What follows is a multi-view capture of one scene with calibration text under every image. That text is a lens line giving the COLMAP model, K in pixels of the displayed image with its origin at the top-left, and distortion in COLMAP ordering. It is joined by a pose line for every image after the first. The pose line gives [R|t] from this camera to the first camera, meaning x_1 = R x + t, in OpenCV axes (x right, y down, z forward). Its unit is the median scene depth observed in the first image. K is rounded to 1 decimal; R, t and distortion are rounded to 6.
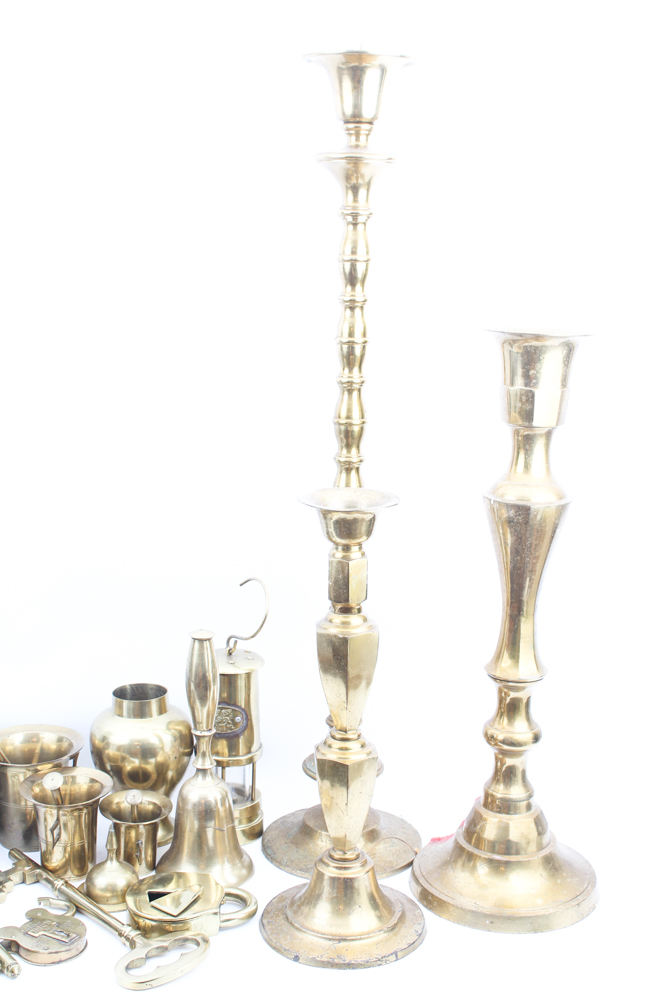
lens RADIAL K [[1317.9, 0, 374.9], [0, 1317.9, 498.7], [0, 0, 1]] dist [-0.095053, 0.131532]
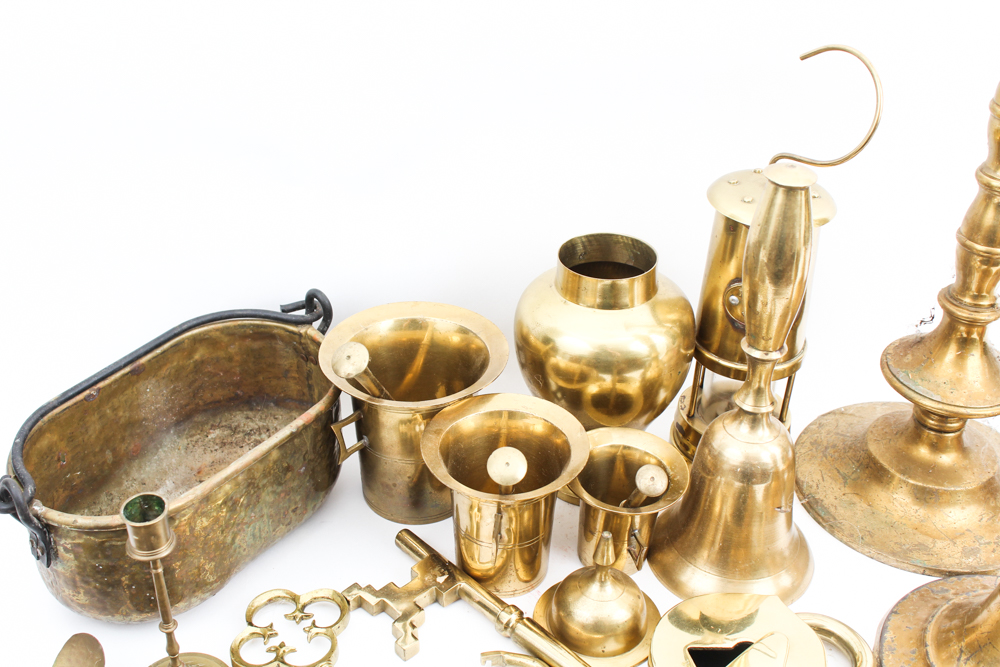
lens RADIAL K [[1161.0, 0, 500.0], [0, 1161.0, 333.5], [0, 0, 1]] dist [-0.117700, 0.196090]
pose [[0.999869, -0.013905, -0.008264, -0.239101], [0.015967, 0.930187, 0.366739, -0.003261], [0.002588, -0.366823, 0.930287, 0.575045]]
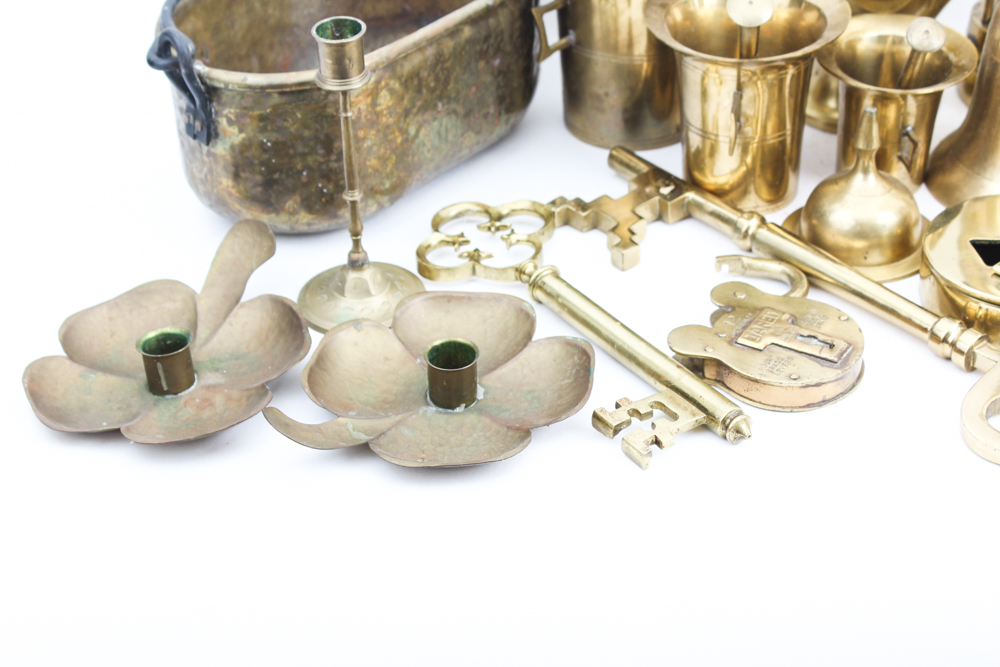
lens RADIAL K [[1962.1, 0, 492.5], [0, 1962.1, 330.6], [0, 0, 1]] dist [0.027393, 0.186689]
pose [[0.992519, -0.007577, -0.121855, -0.246953], [0.054525, 0.920521, 0.386870, 0.053672], [0.109239, -0.390620, 0.914048, 0.331145]]
